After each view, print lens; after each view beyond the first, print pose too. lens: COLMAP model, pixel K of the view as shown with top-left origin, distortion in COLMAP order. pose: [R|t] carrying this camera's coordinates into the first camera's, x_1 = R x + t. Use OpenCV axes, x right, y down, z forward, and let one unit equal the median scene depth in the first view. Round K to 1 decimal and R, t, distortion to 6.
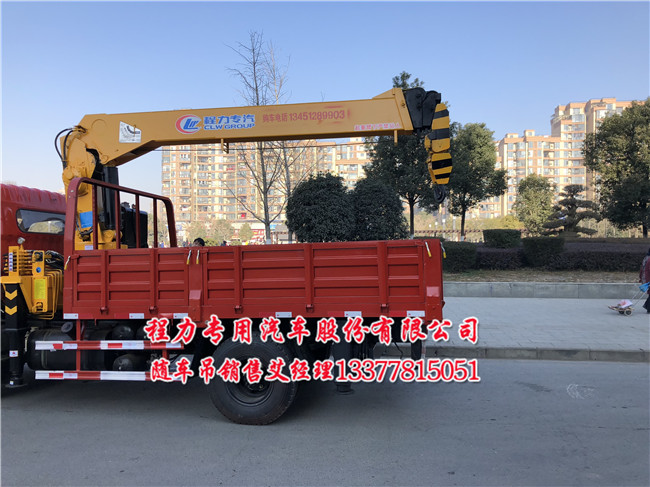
lens RADIAL K [[529.2, 0, 327.2], [0, 529.2, 243.6], [0, 0, 1]] dist [0.014101, 0.004712]
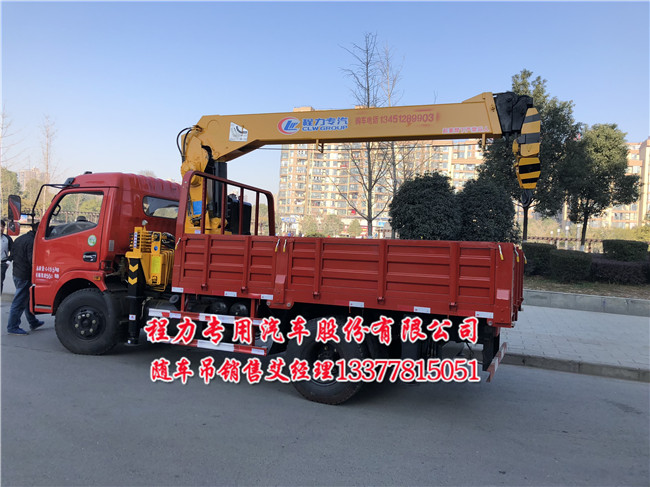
lens RADIAL K [[528.7, 0, 317.1], [0, 528.7, 235.1], [0, 0, 1]] dist [0.025026, -0.008029]
pose [[0.972851, 0.059549, -0.223640, 0.043391], [-0.062110, 0.998059, -0.004429, 0.002403], [0.222942, 0.018199, 0.974662, -0.041277]]
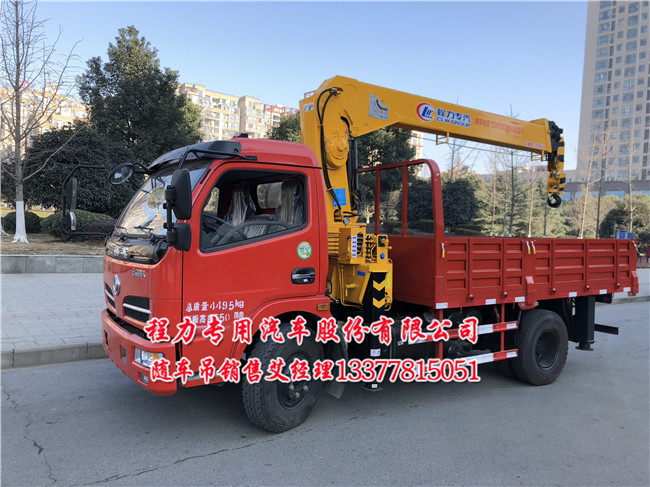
lens RADIAL K [[531.2, 0, 325.5], [0, 531.2, 231.6], [0, 0, 1]] dist [0.019155, -0.011774]
pose [[0.717492, 0.035213, 0.695676, -0.868714], [-0.059786, 0.998149, 0.011138, 0.003259], [-0.693996, -0.049583, 0.718269, 0.307305]]
